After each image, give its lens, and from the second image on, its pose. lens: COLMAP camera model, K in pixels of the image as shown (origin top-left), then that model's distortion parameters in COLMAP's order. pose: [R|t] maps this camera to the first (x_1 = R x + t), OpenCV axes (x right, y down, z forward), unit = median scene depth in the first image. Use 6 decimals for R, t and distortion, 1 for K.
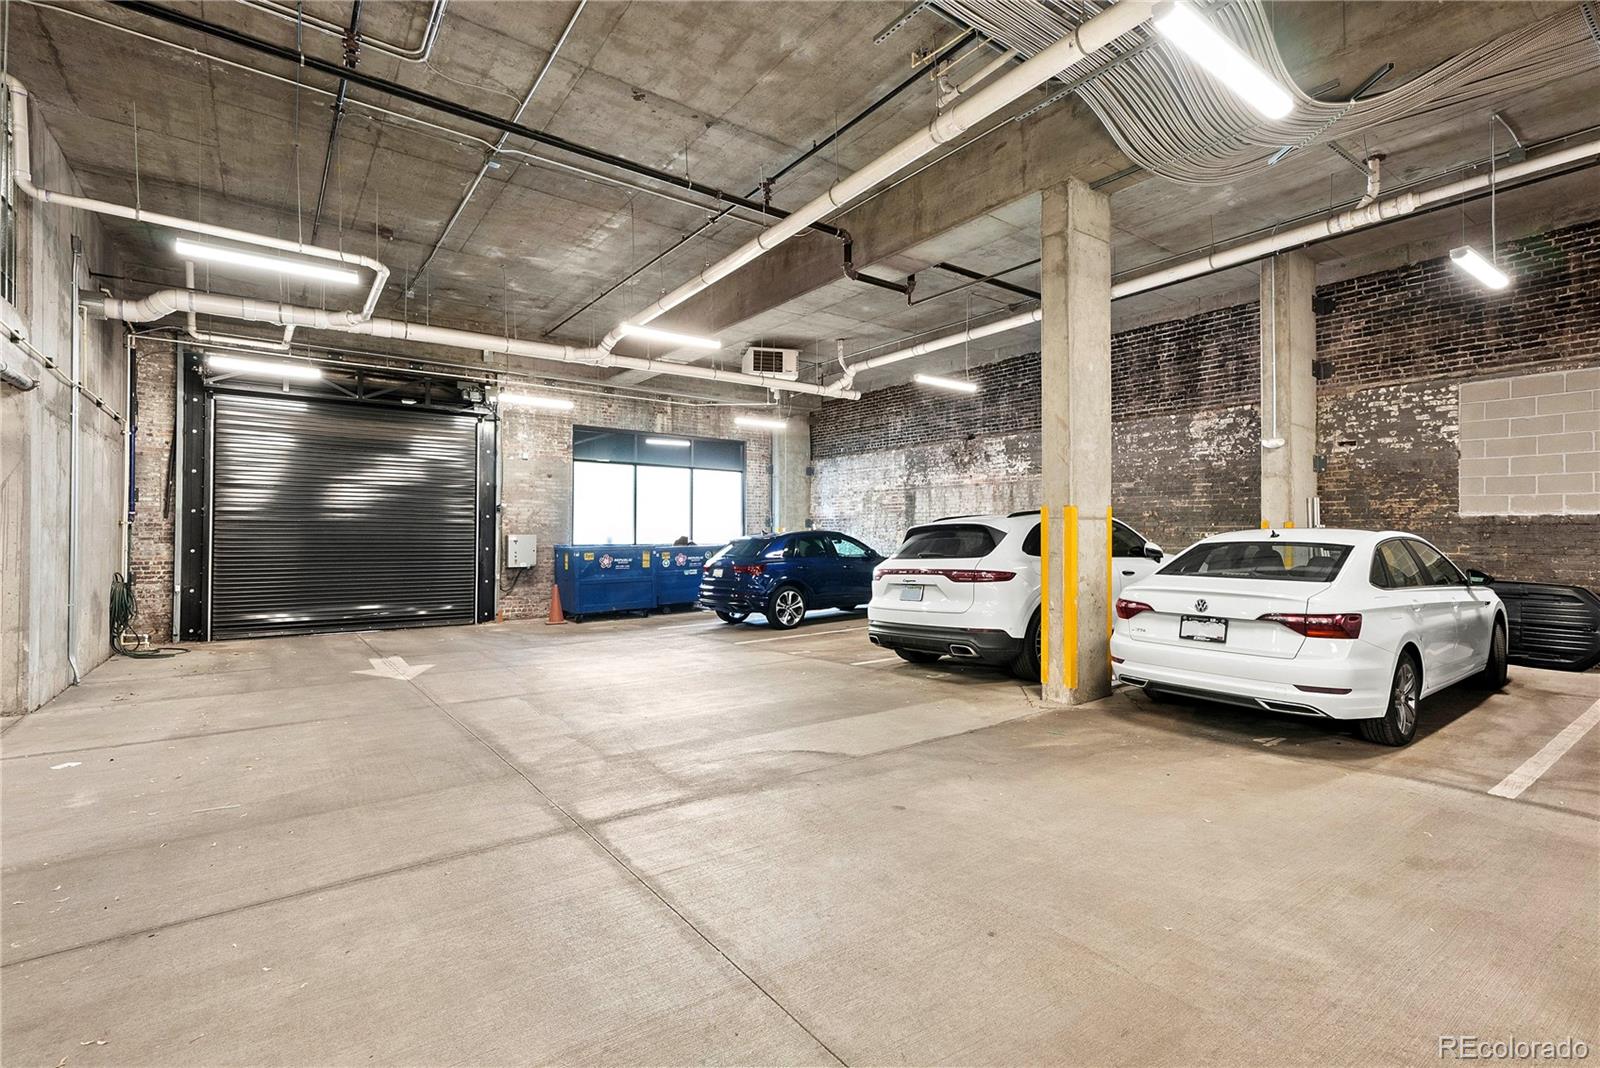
lens RADIAL K [[773.9, 0, 784.0], [0, 773.9, 536.0], [0, 0, 1]] dist [0.010807, -0.000347]
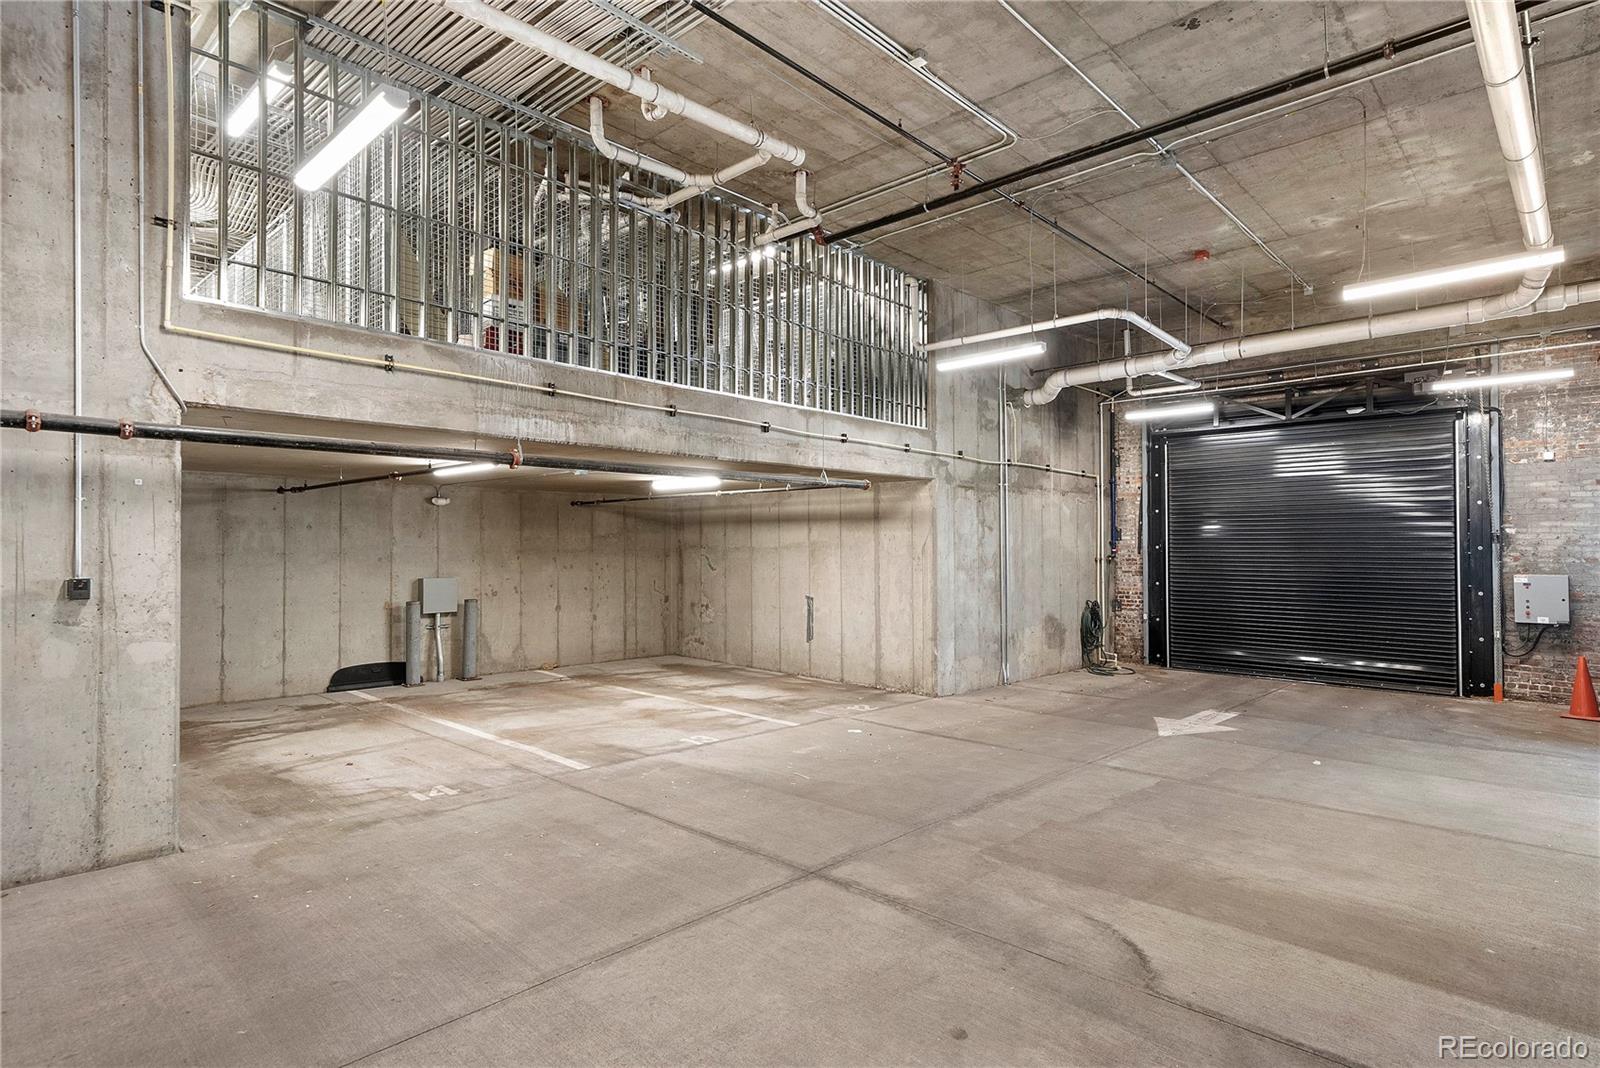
lens RADIAL K [[856.2, 0, 786.1], [0, 856.2, 534.1], [0, 0, 1]] dist [0.013250, -0.004393]
pose [[0.148272, -0.016653, -0.988806, 0.759736], [0.005173, 0.999858, -0.016064, -0.071490], [0.988933, -0.002733, 0.148337, 0.627049]]
